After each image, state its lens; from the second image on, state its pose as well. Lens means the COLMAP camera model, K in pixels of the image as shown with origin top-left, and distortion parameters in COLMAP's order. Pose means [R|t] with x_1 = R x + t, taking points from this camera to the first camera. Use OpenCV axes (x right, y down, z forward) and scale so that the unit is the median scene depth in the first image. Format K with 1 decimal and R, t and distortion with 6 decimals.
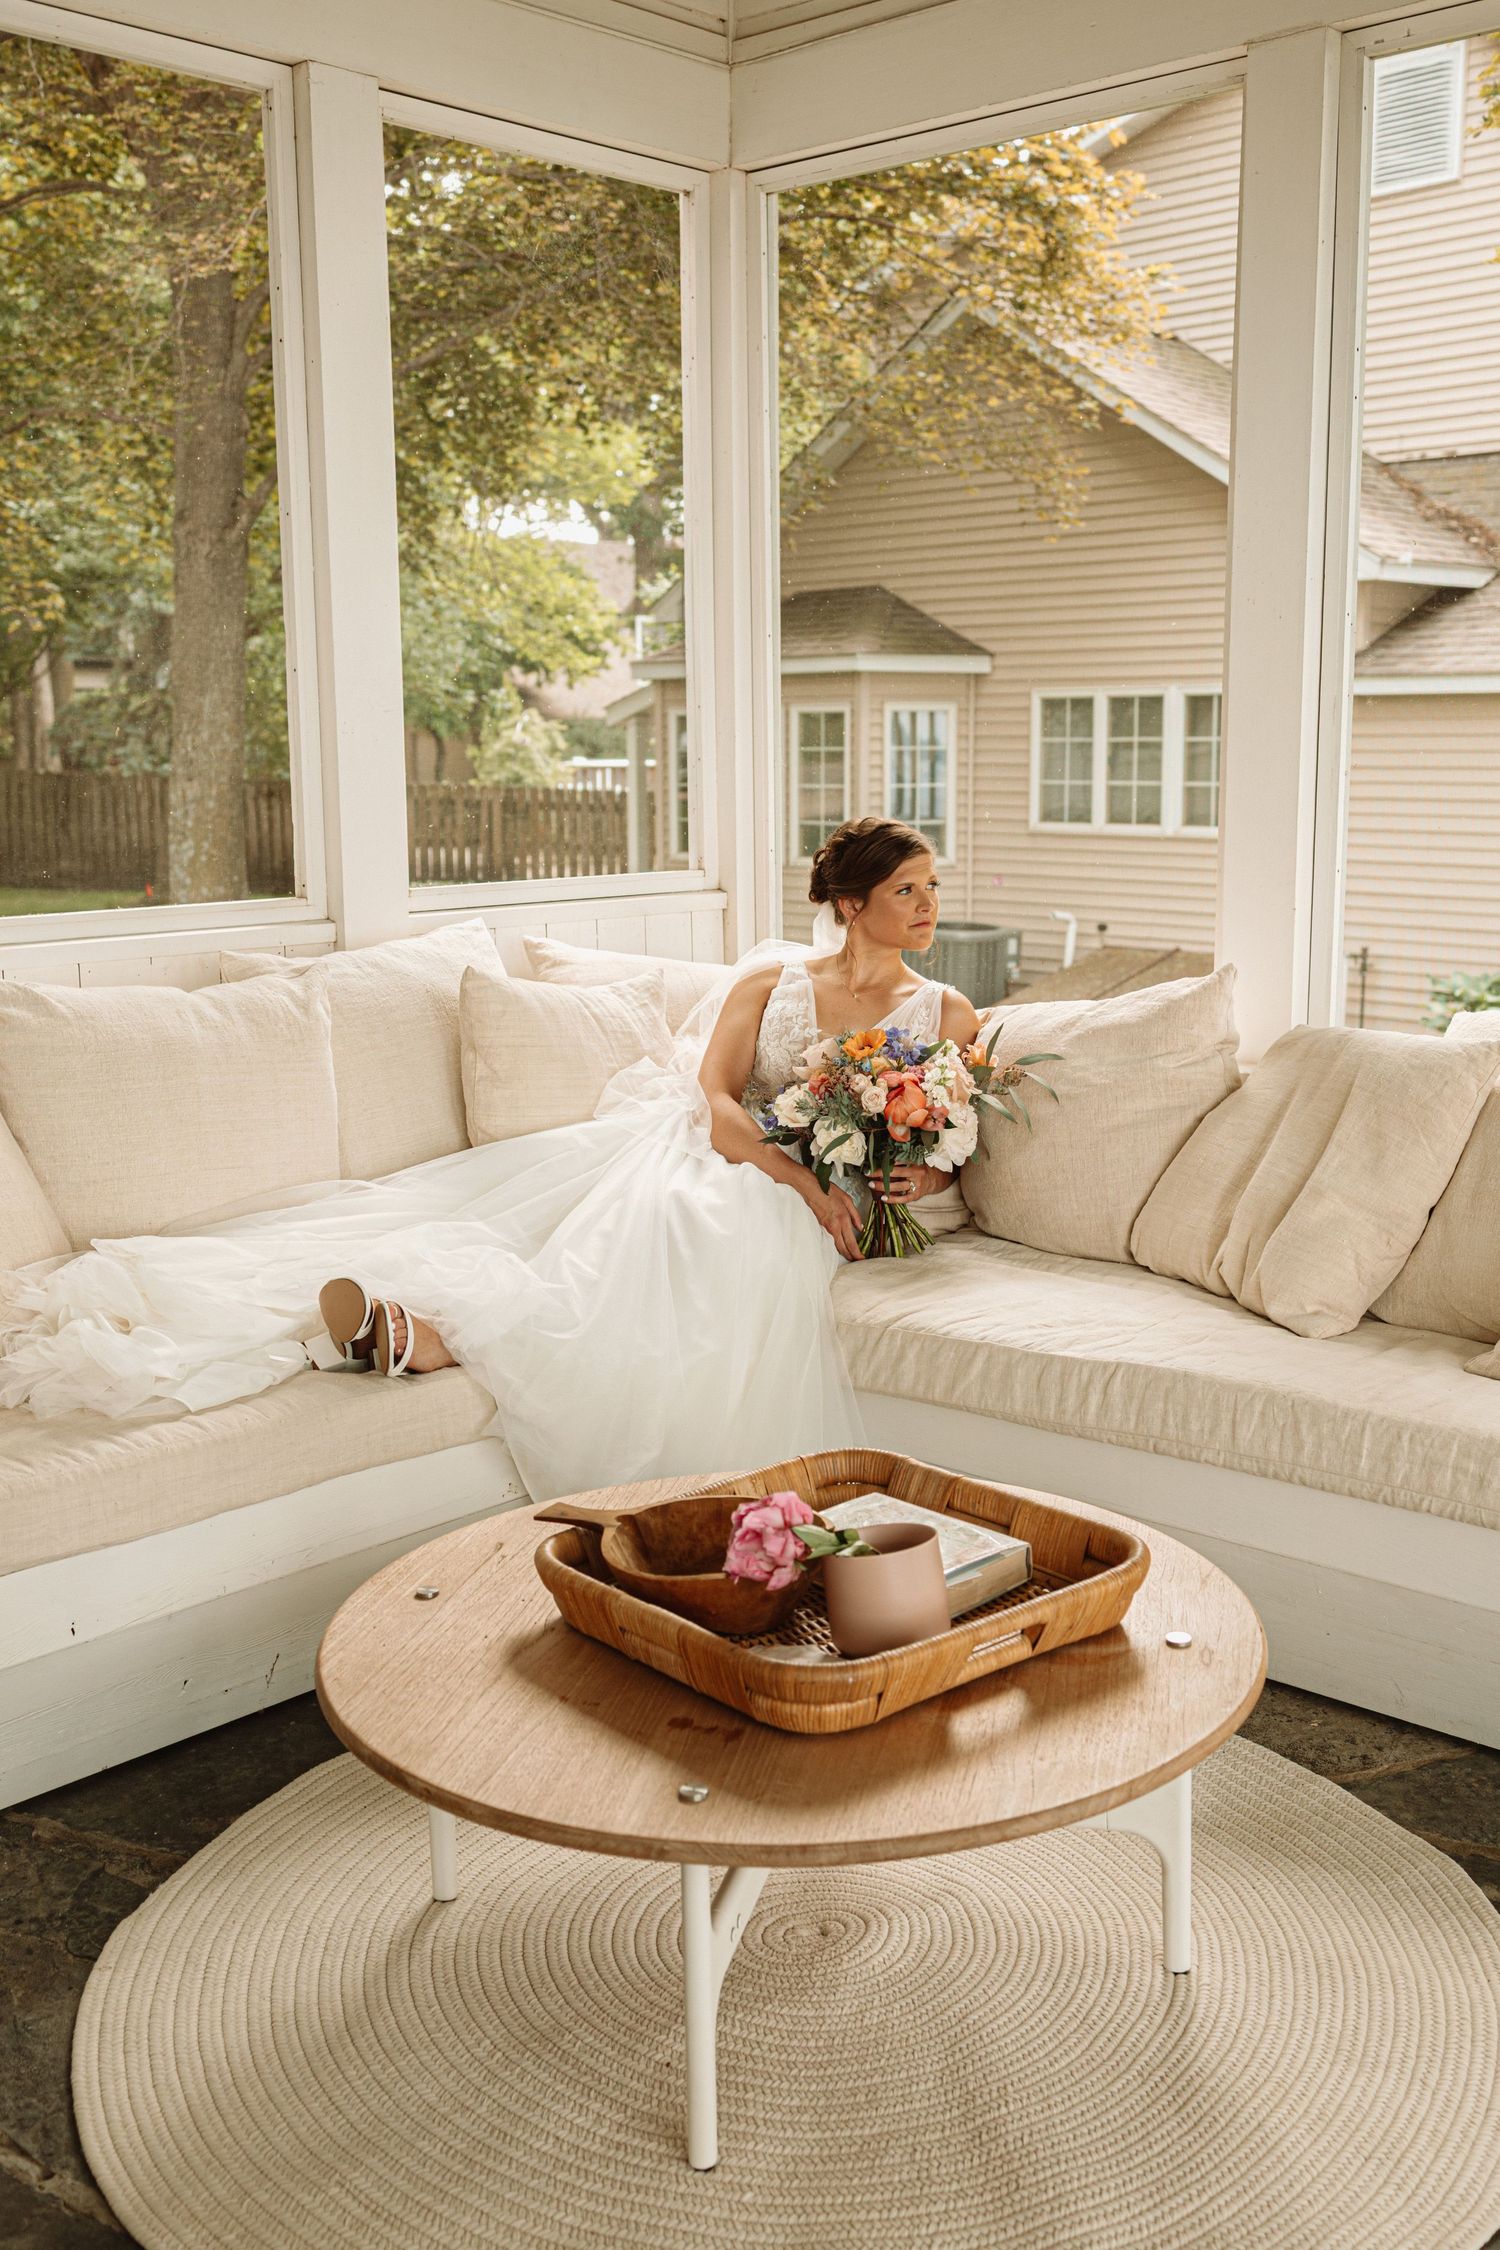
lens RADIAL K [[2257.2, 0, 744.0], [0, 2257.2, 1131.2], [0, 0, 1]] dist [0.008902, 0.029689]
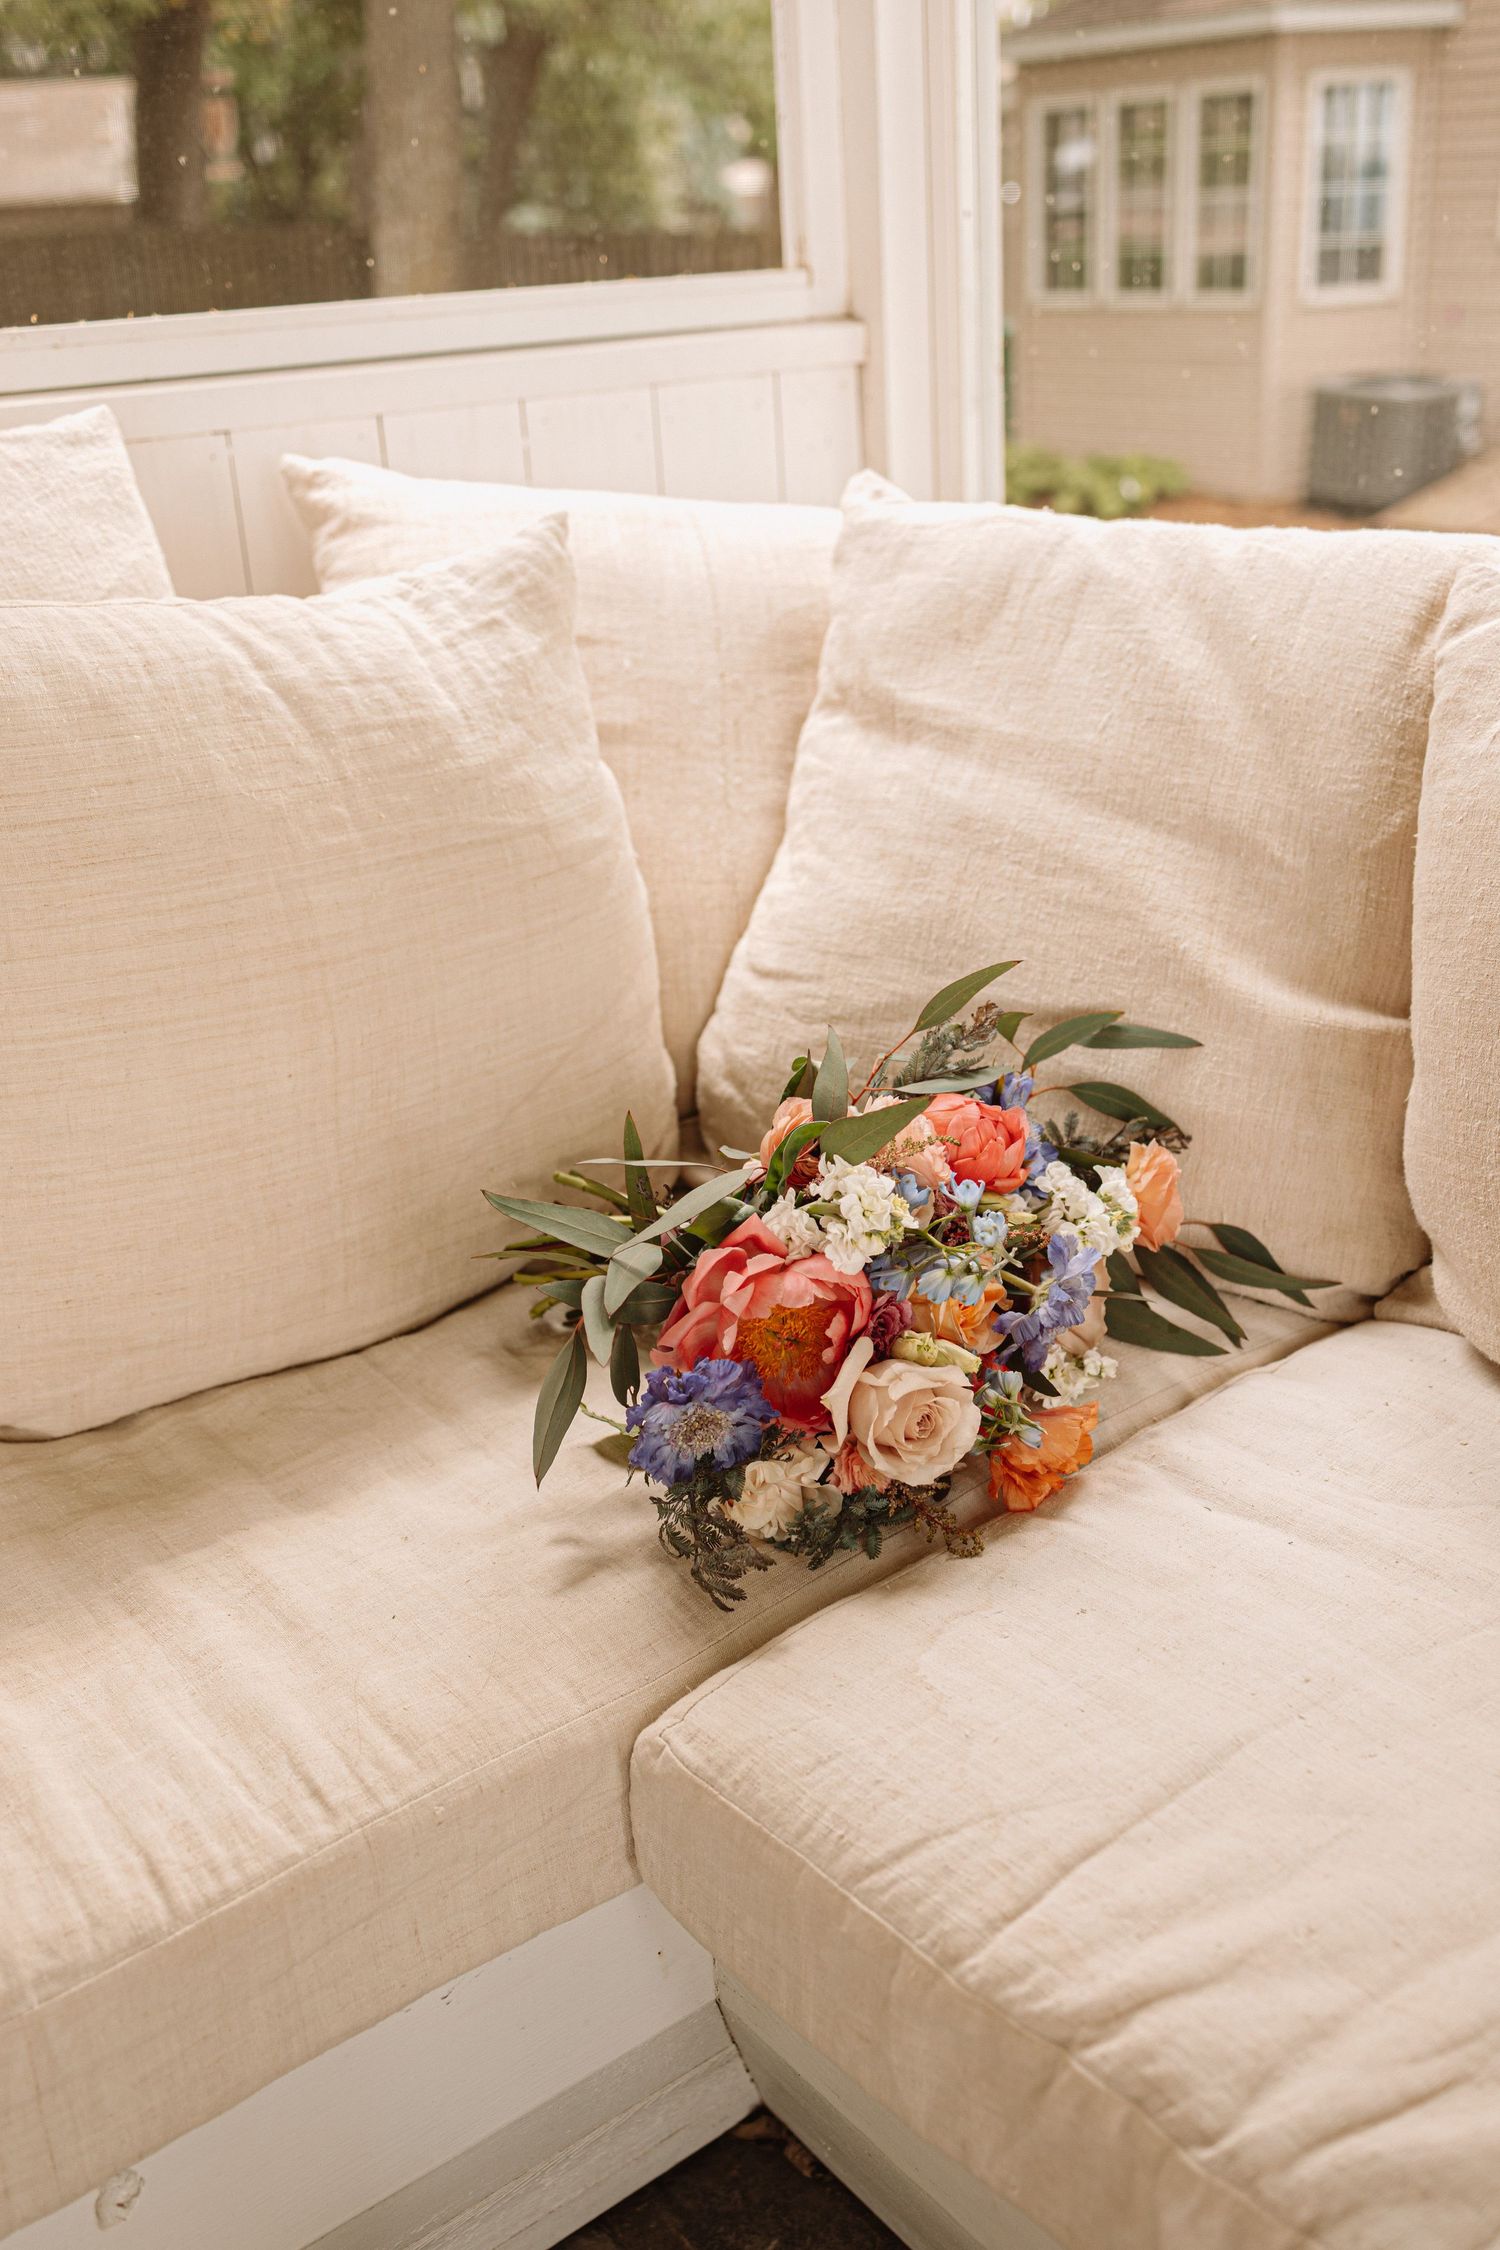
lens RADIAL K [[2257.2, 0, 744.0], [0, 2257.2, 1131.2], [0, 0, 1]] dist [0.008902, 0.029689]
pose [[0.984630, 0.025598, -0.172770, 0.057661], [0.013420, 0.975188, 0.220969, -0.060144], [0.174139, -0.219891, 0.959856, 0.644540]]
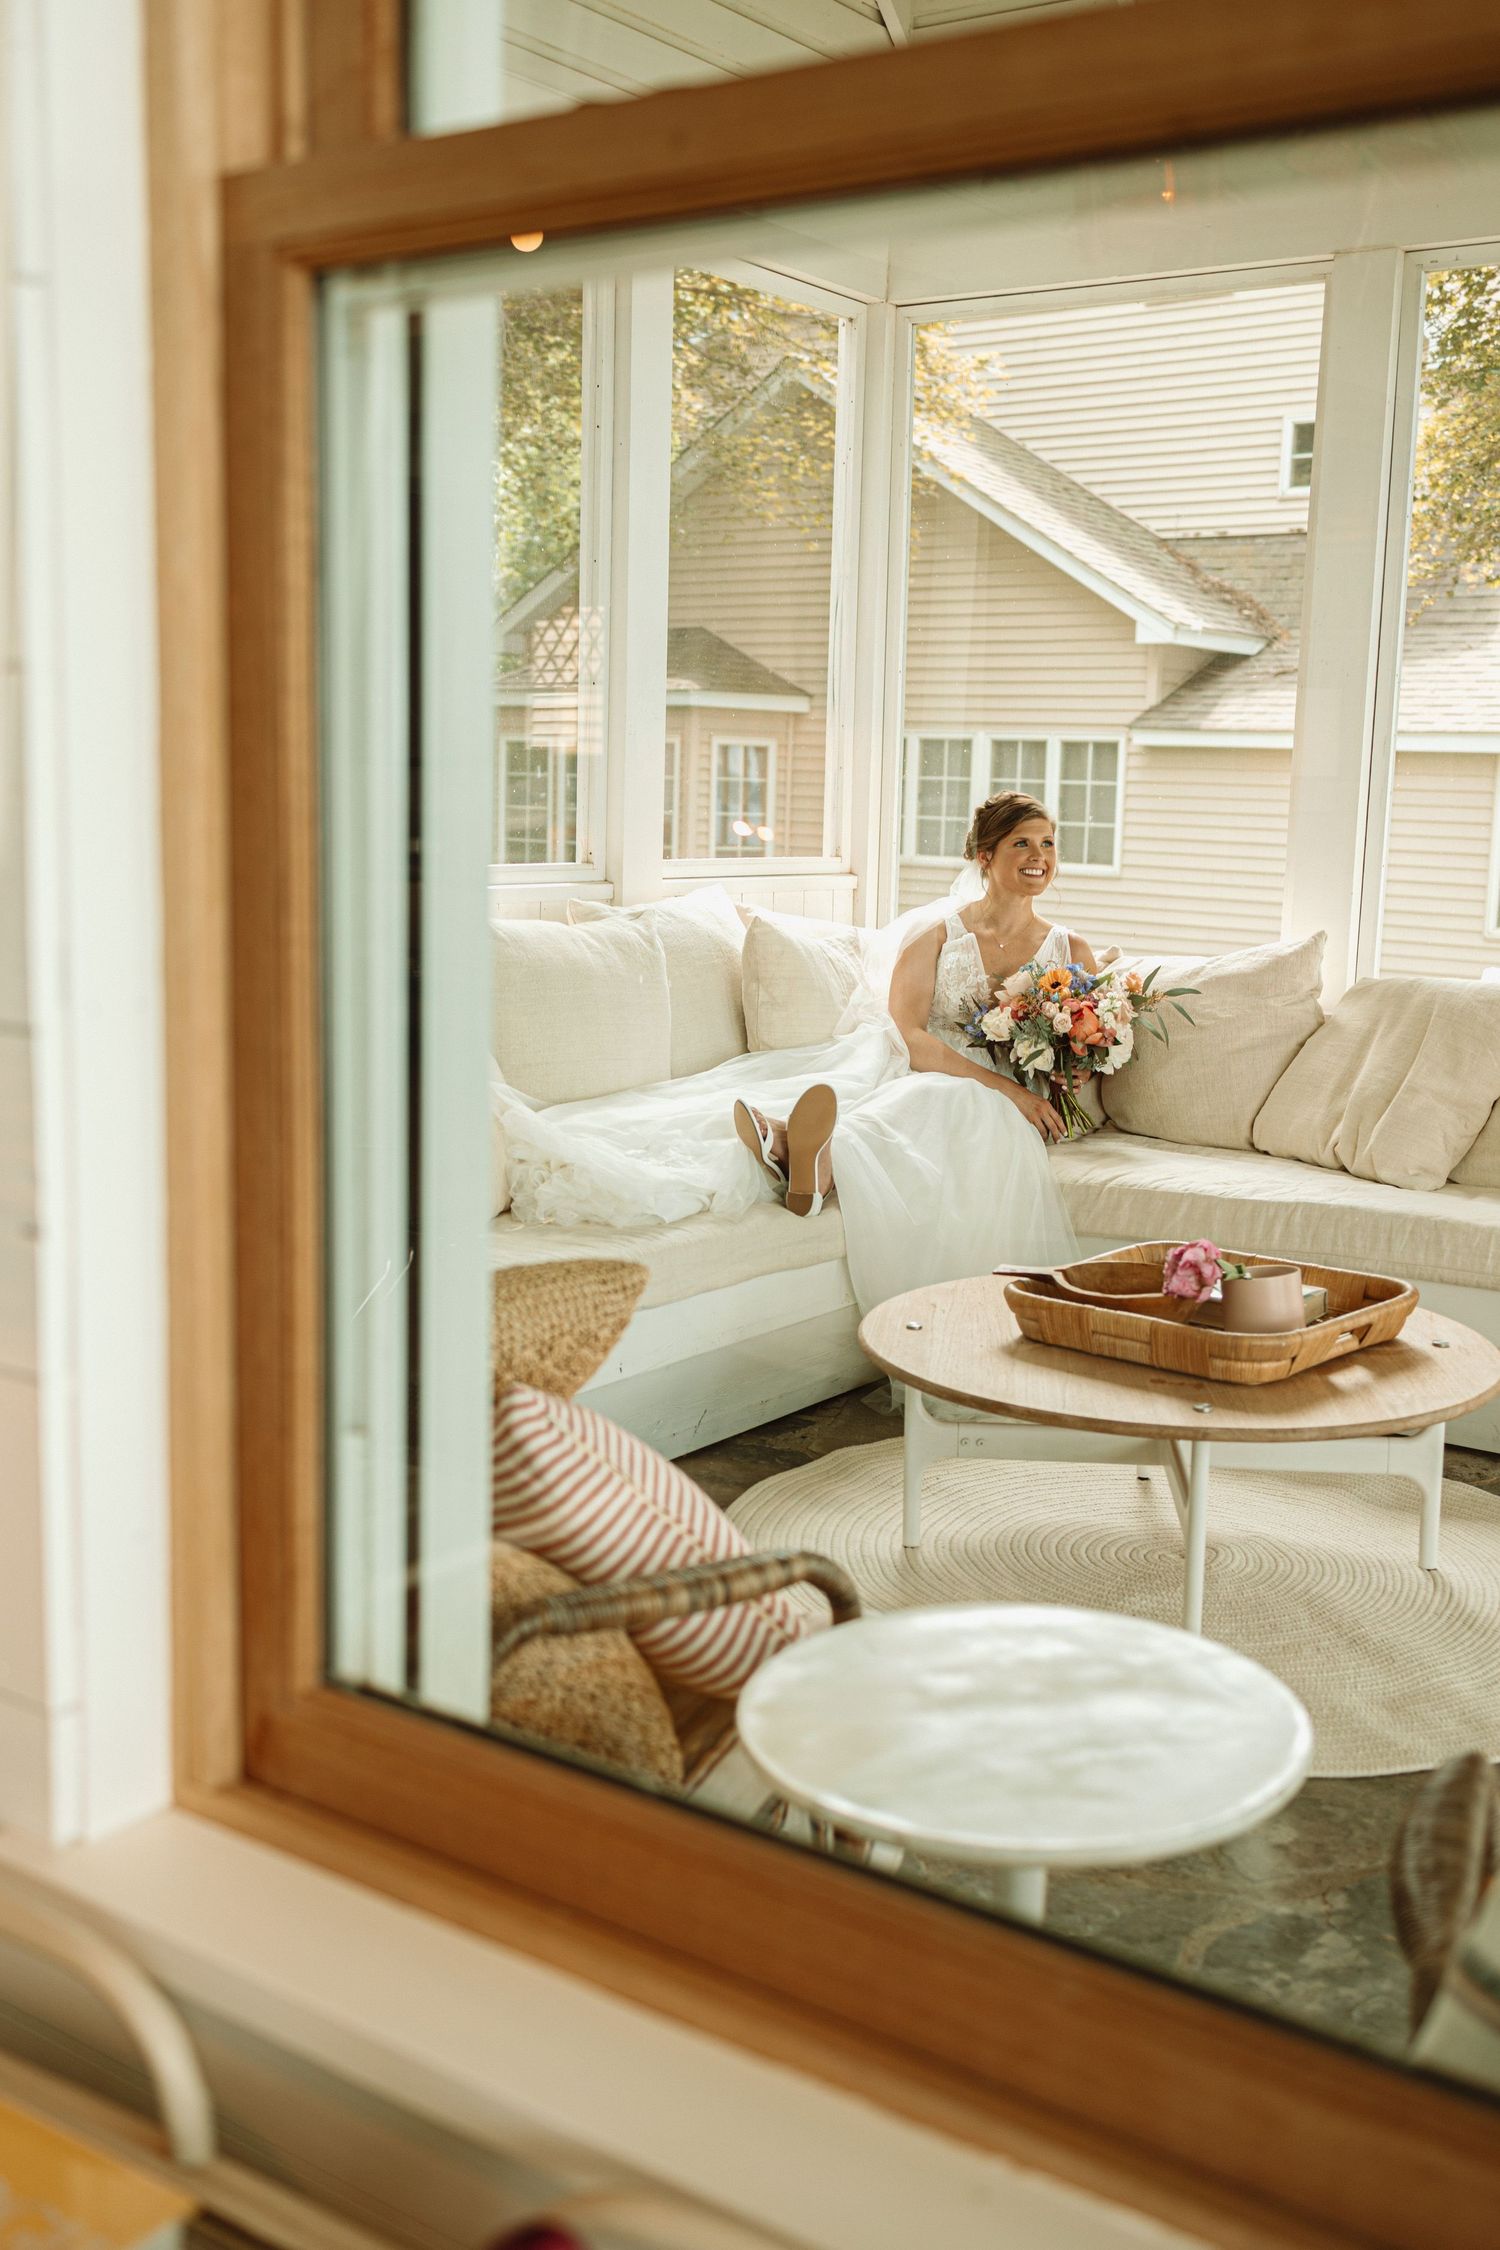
lens RADIAL K [[2257.2, 0, 744.0], [0, 2257.2, 1131.2], [0, 0, 1]] dist [0.008902, 0.029689]
pose [[0.990009, 0.015069, 0.140194, -0.284609], [-0.012801, 0.999772, -0.017067, 0.066868], [-0.140420, 0.015102, 0.989977, -0.258256]]
